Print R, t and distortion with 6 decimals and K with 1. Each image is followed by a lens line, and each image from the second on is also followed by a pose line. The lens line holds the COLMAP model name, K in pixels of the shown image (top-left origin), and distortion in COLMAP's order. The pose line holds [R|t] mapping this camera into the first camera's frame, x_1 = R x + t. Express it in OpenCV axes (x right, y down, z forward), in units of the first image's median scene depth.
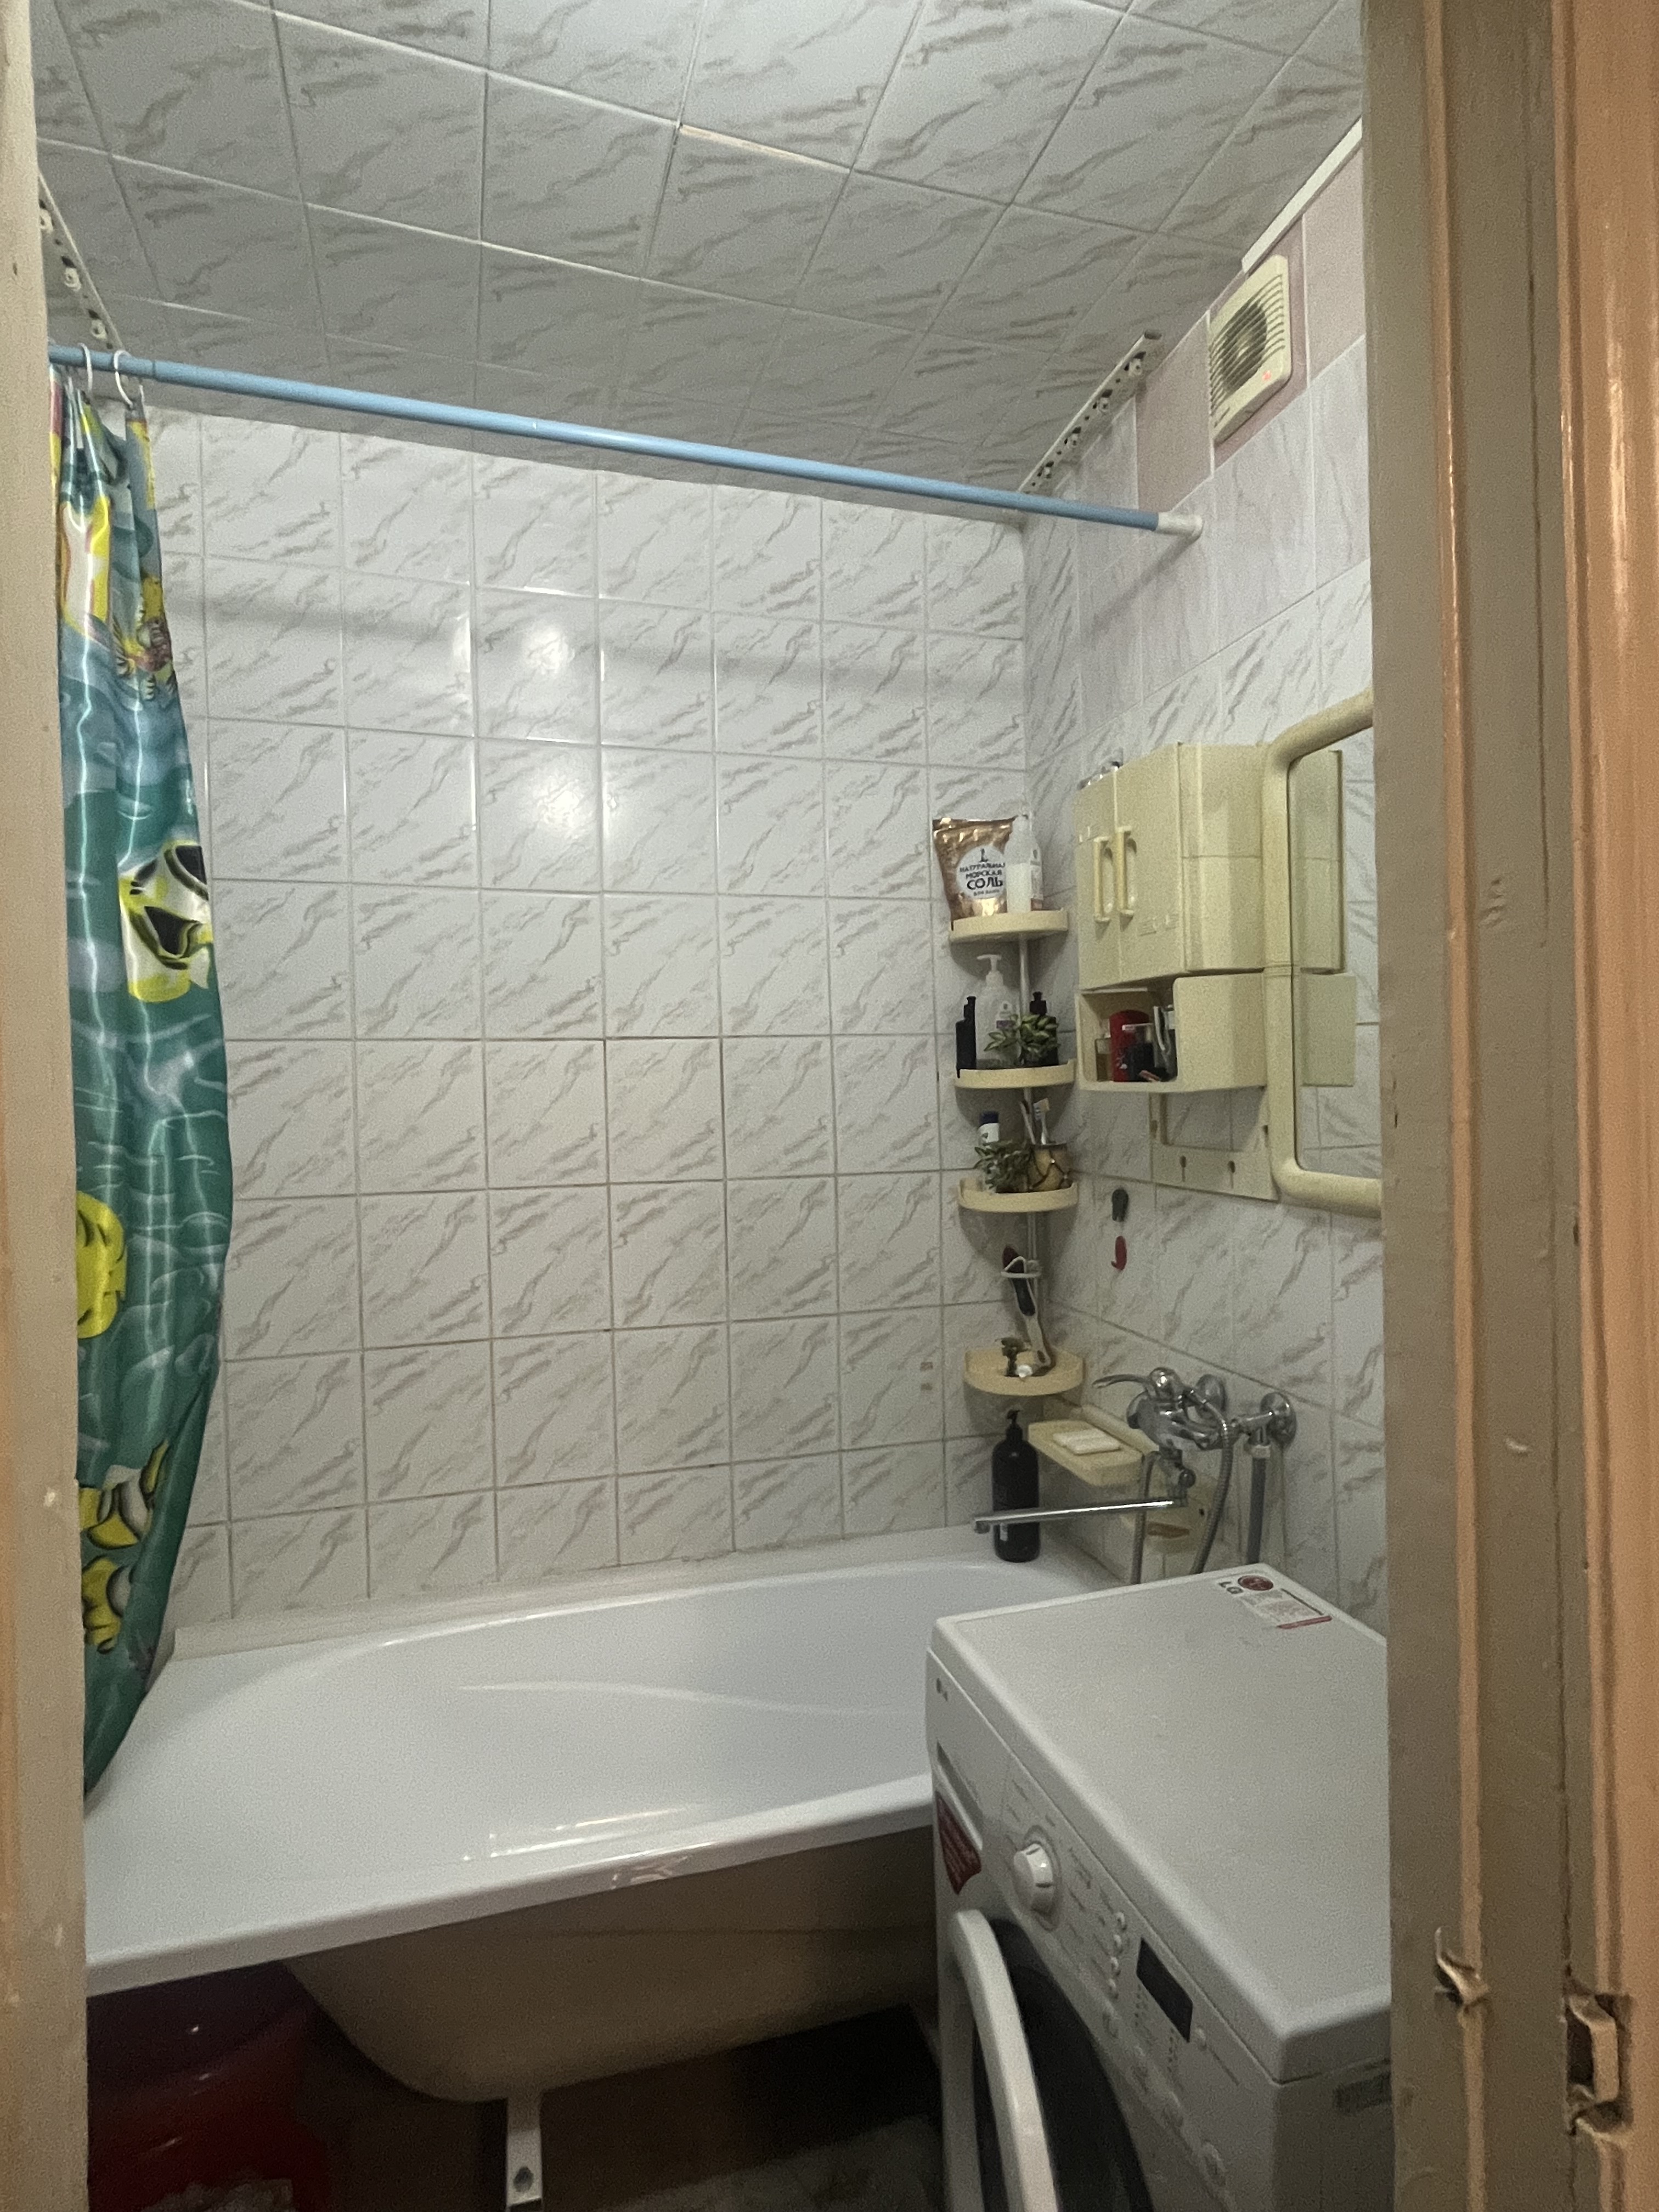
lens RADIAL K [[1120.4, 0, 826.5], [0, 1120.4, 1102.7], [0, 0, 1]] dist [0.007298, 0.002674]
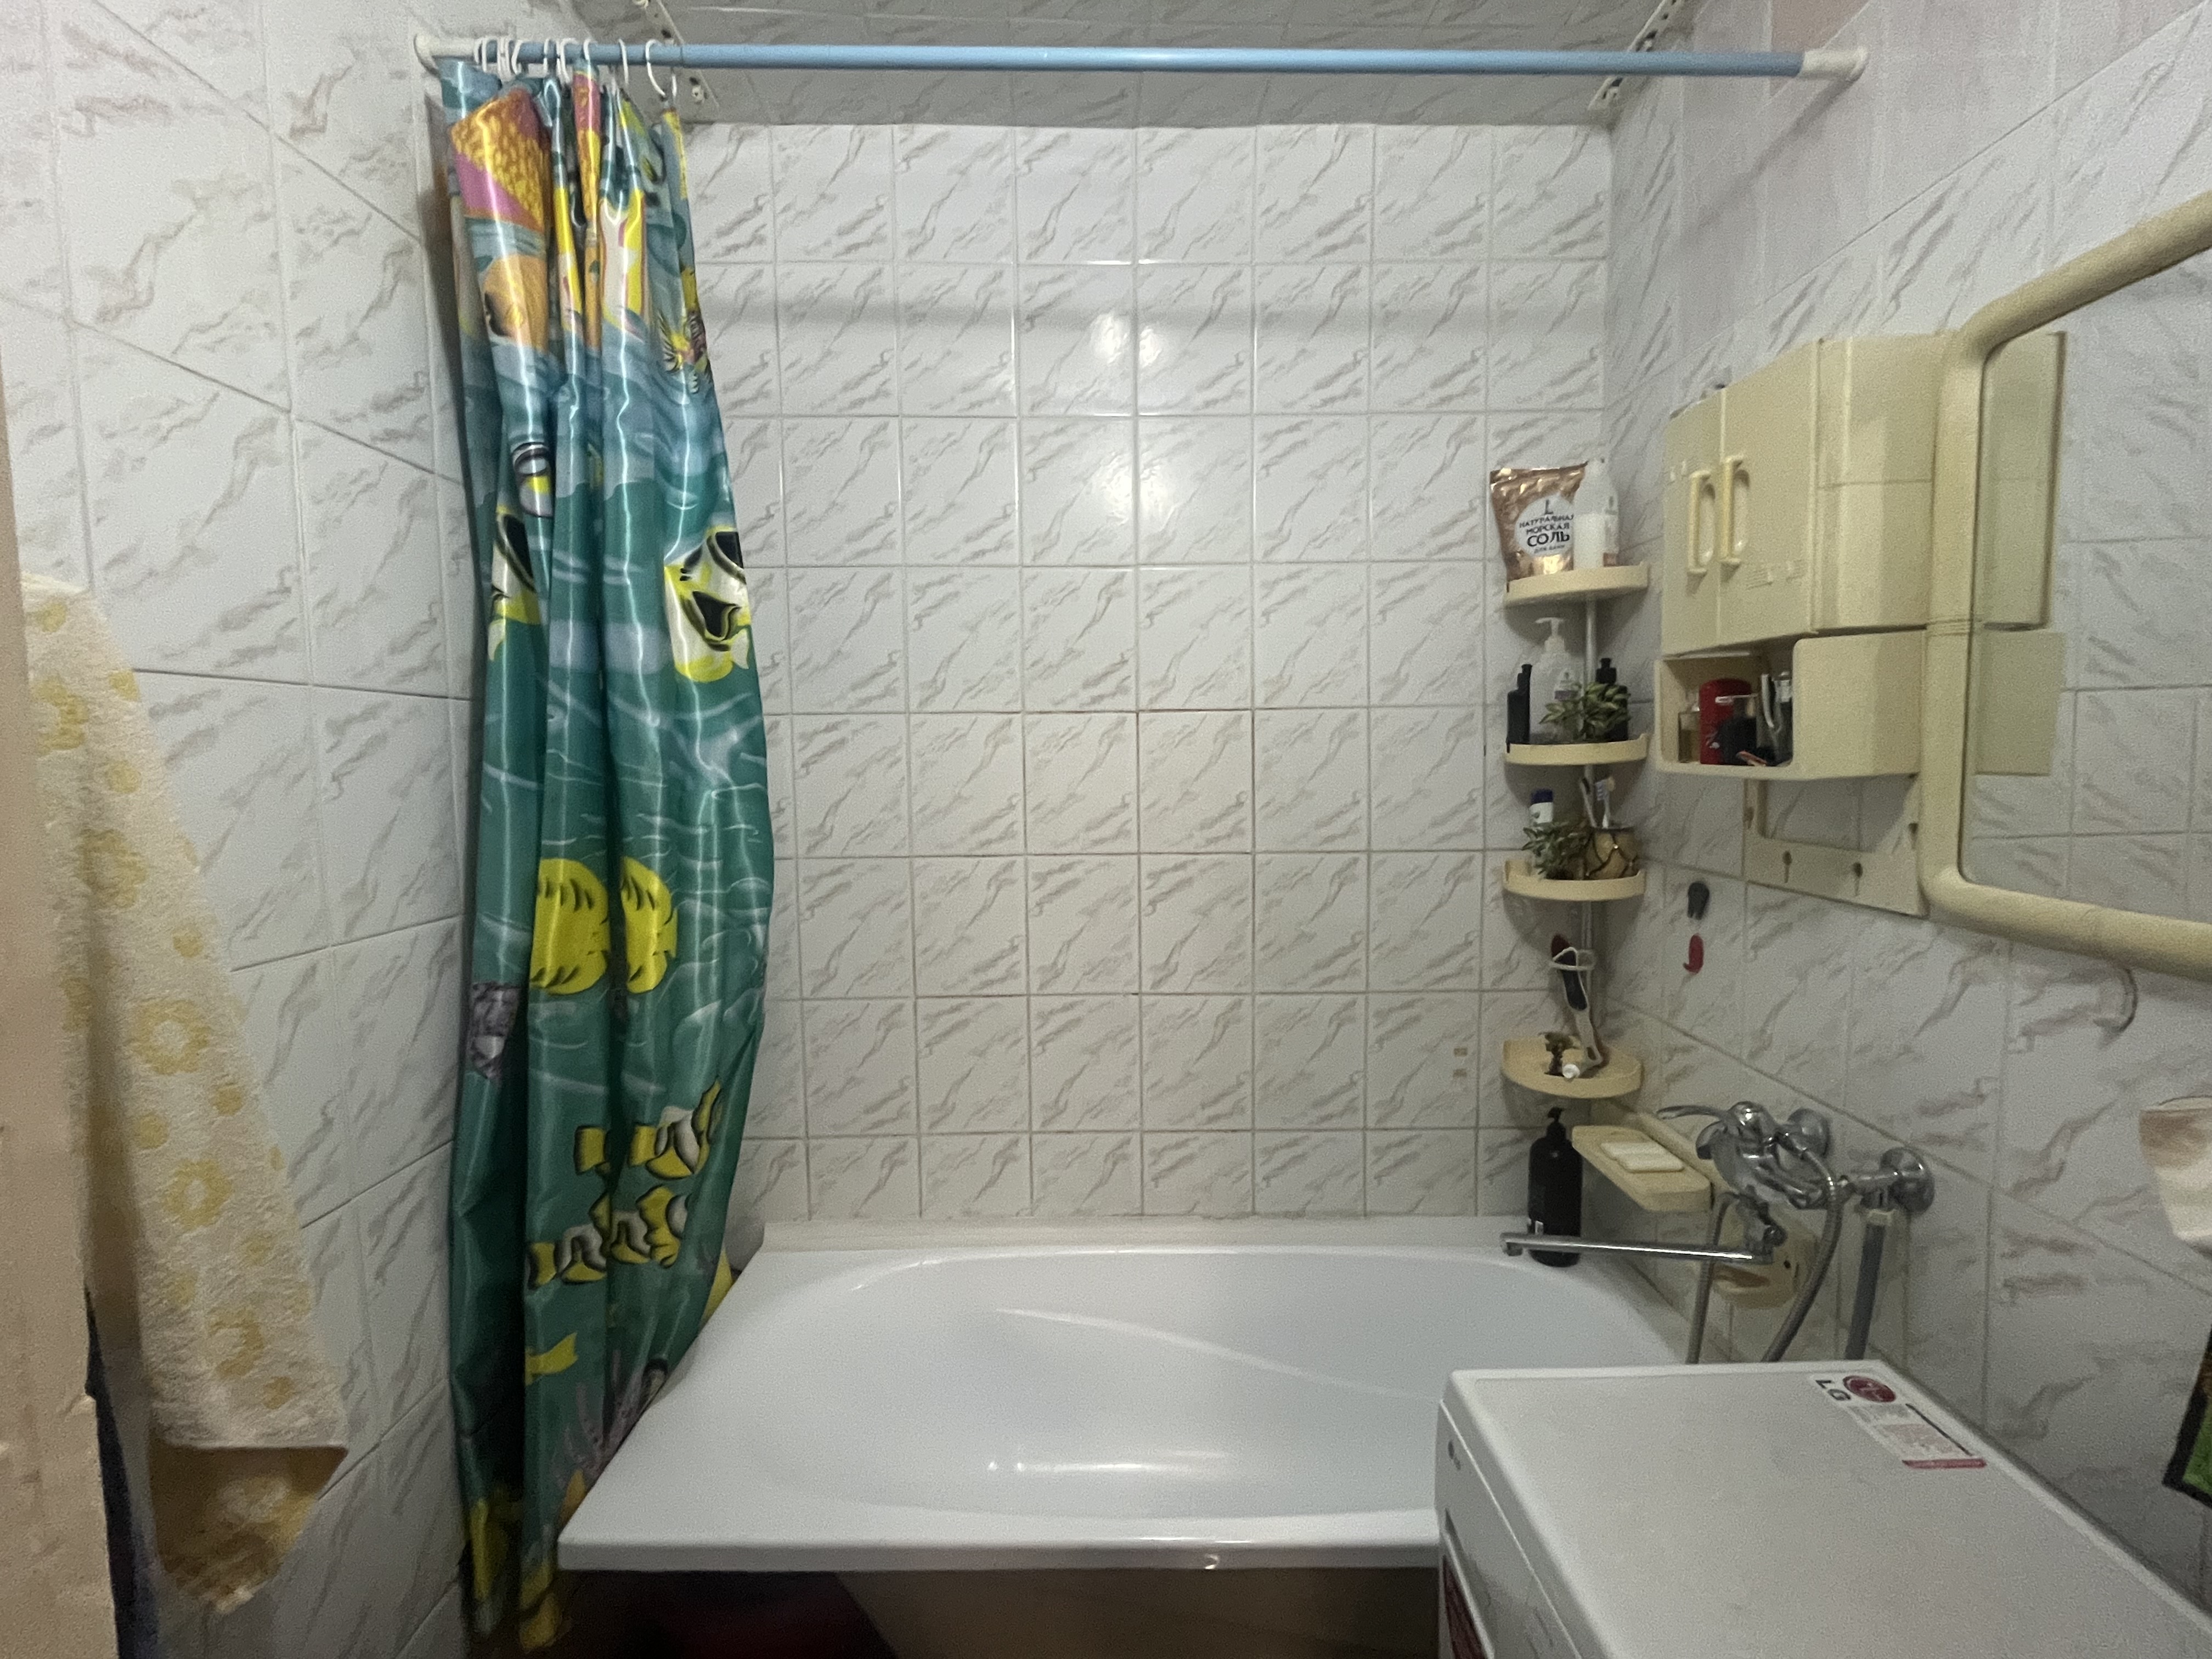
lens RADIAL K [[968.5, 0, 1111.0], [0, 968.5, 826.4], [0, 0, 1]] dist [-0.003001, 0.000398]
pose [[0.962184, 0.031352, -0.270591, 0.022766], [-0.012170, 0.997310, 0.072279, -0.017571], [0.272129, -0.066253, 0.959977, 0.156721]]
